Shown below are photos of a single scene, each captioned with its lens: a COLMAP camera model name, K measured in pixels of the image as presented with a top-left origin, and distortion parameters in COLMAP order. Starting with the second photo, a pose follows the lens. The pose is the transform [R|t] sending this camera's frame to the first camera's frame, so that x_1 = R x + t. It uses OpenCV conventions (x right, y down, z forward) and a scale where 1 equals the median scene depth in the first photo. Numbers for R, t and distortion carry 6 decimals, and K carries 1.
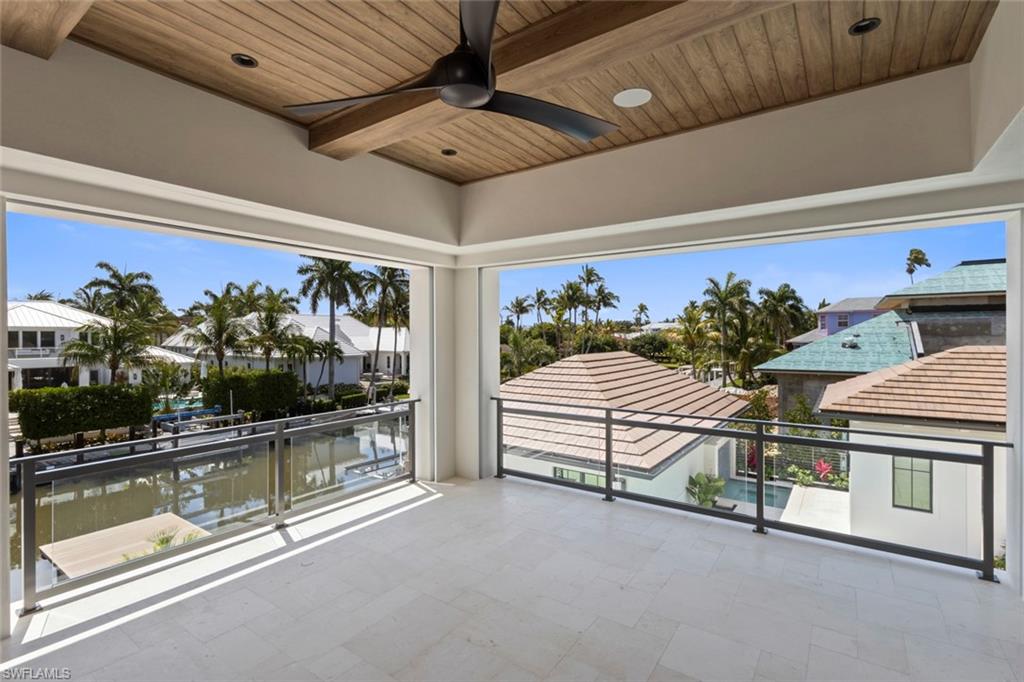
lens RADIAL K [[475.3, 0, 515.3], [0, 475.3, 341.7], [0, 0, 1]] dist [0.007508, 0.000459]
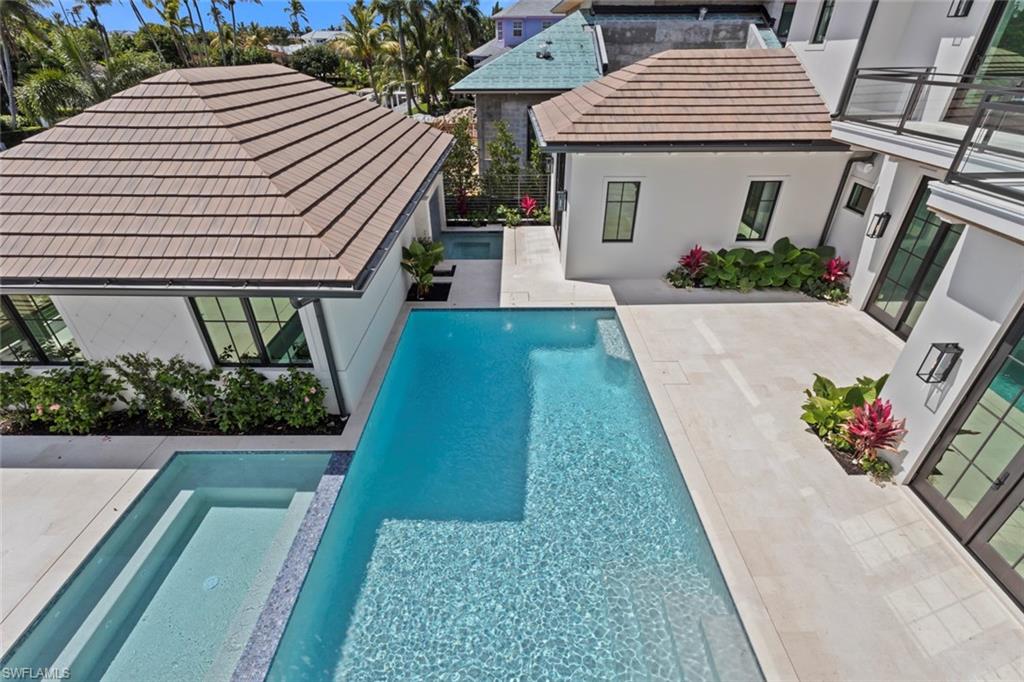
lens RADIAL K [[475.3, 0, 515.3], [0, 475.3, 341.7], [0, 0, 1]] dist [0.007508, 0.000459]
pose [[0.814145, -0.300923, 0.496602, 0.052860], [0.005130, 0.858929, 0.512069, 0.011018], [-0.580639, -0.414351, 0.700837, 0.179915]]
